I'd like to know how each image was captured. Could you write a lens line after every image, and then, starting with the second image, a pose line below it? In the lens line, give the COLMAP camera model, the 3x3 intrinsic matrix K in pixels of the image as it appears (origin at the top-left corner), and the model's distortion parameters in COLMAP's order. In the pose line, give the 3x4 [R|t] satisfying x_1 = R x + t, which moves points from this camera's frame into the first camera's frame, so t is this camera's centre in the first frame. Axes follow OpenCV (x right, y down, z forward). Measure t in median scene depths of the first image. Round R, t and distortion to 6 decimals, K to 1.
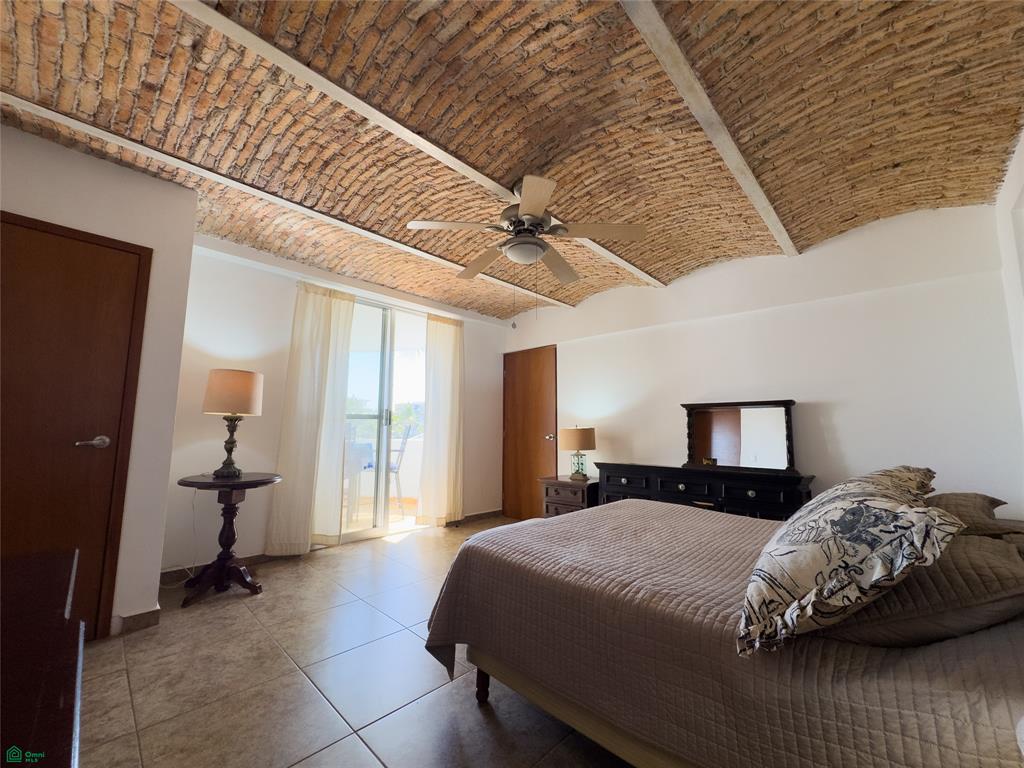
lens RADIAL K [[407.4, 0, 515.3], [0, 407.4, 383.5], [0, 0, 1]] dist [-0.000663, -0.000078]
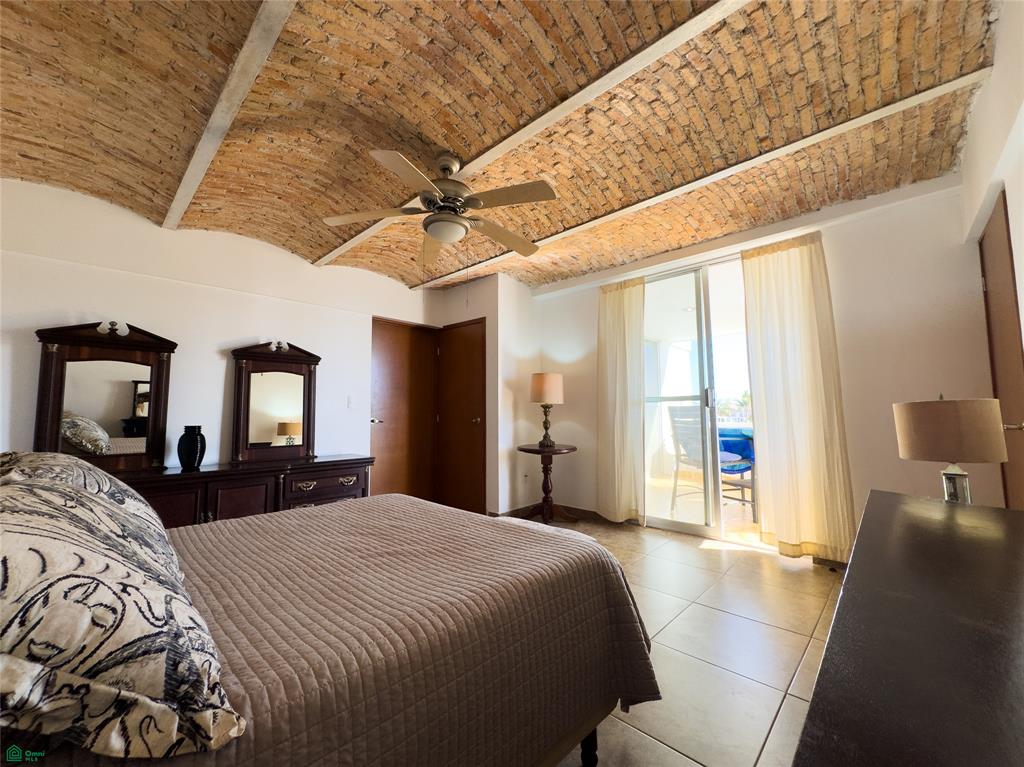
lens RADIAL K [[411.0, 0, 512.0], [0, 411.0, 383.5], [0, 0, 1]] dist [-0.000955, 0.000092]
pose [[0.002409, -0.080899, -0.996719, 0.601072], [0.120450, 0.989489, -0.080021, 0.084226], [0.992716, -0.119863, 0.012128, 0.677147]]
